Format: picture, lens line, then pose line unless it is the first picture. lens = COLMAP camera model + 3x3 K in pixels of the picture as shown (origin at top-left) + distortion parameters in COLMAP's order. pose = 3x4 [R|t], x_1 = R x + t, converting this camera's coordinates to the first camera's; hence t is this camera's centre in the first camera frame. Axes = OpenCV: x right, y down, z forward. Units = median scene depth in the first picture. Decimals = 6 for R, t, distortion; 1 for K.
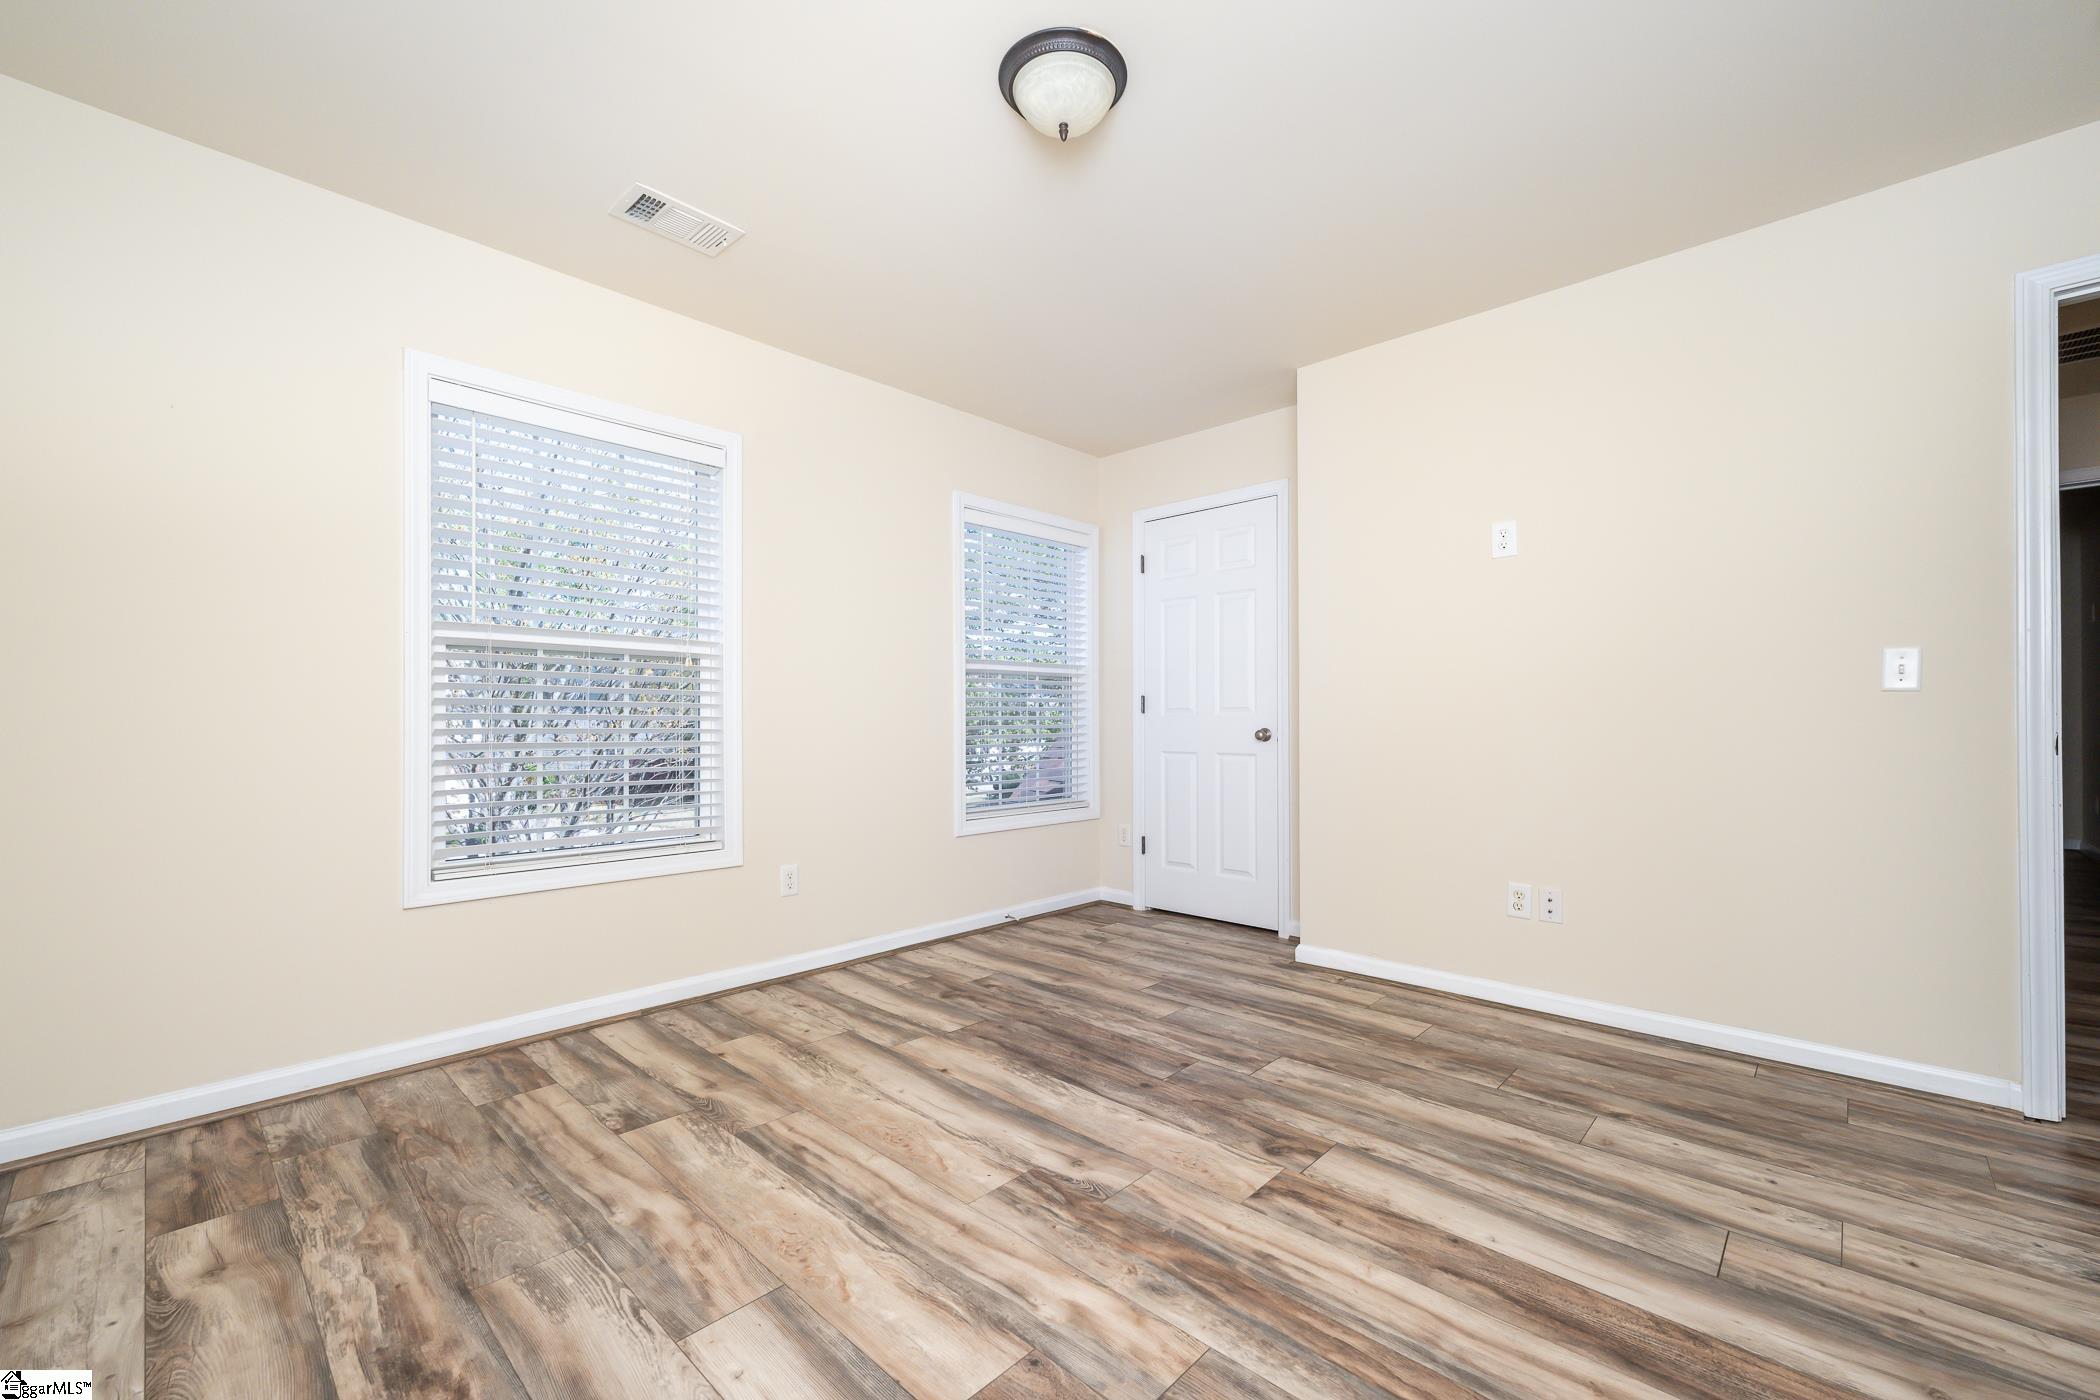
lens RADIAL K [[833.1, 0, 1040.5], [0, 833.1, 703.6], [0, 0, 1]] dist [0.005133, -0.000217]
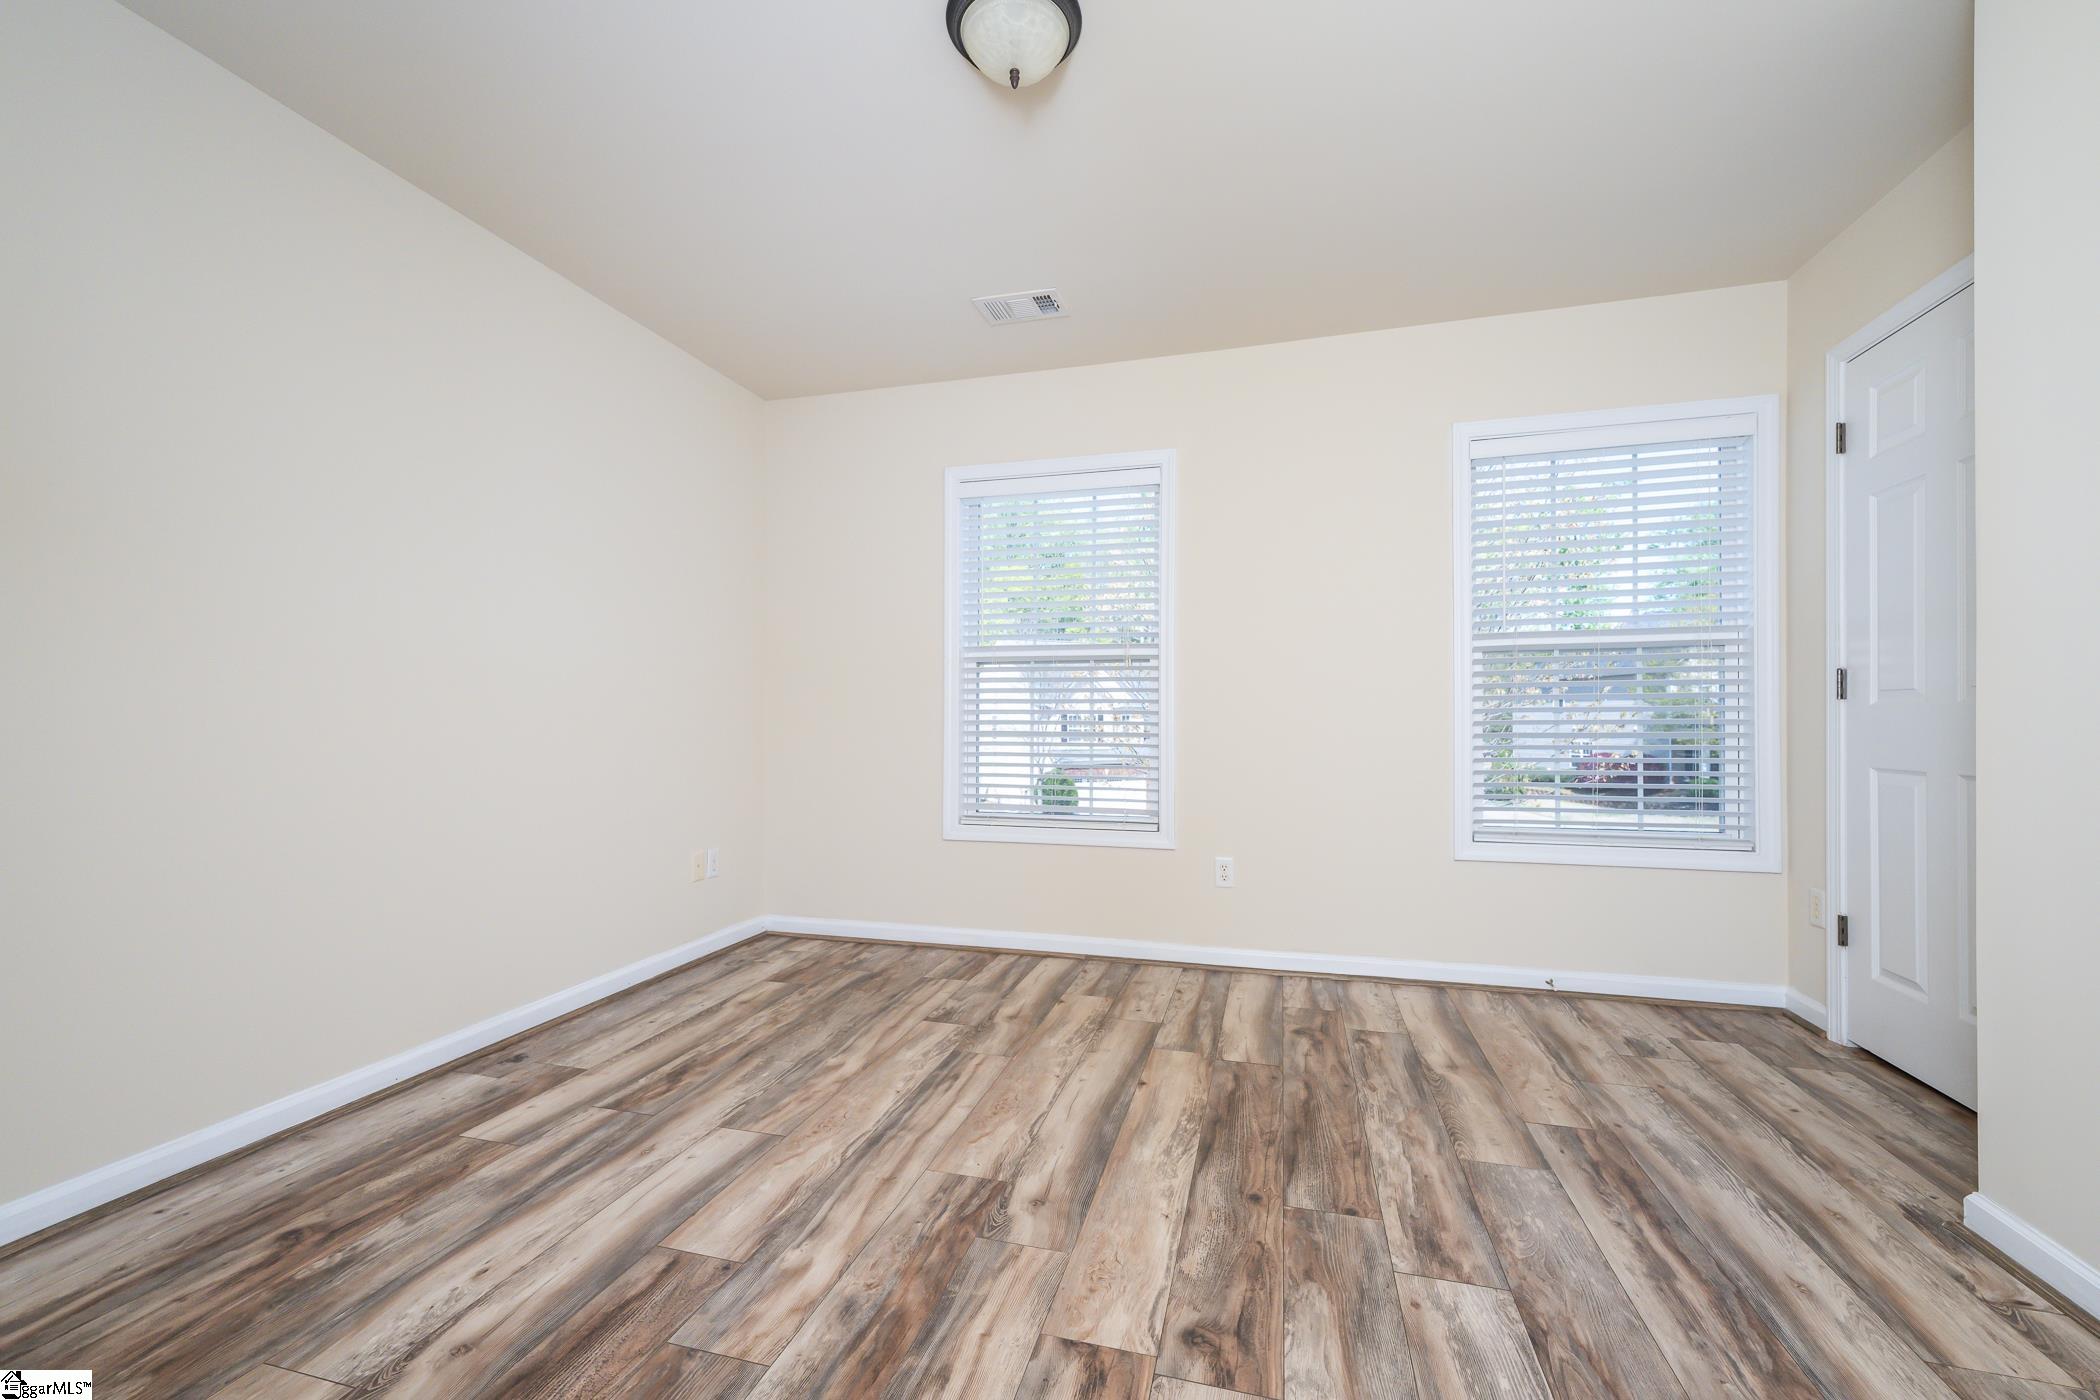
lens RADIAL K [[833.1, 0, 1102.2], [0, 833.1, 726.6], [0, 0, 1]] dist [0.005133, -0.000217]
pose [[0.489687, 0.009346, -0.871848, 0.716818], [0.020086, 0.999556, 0.021996, 0.003746], [0.871667, -0.028283, 0.489282, 0.508575]]
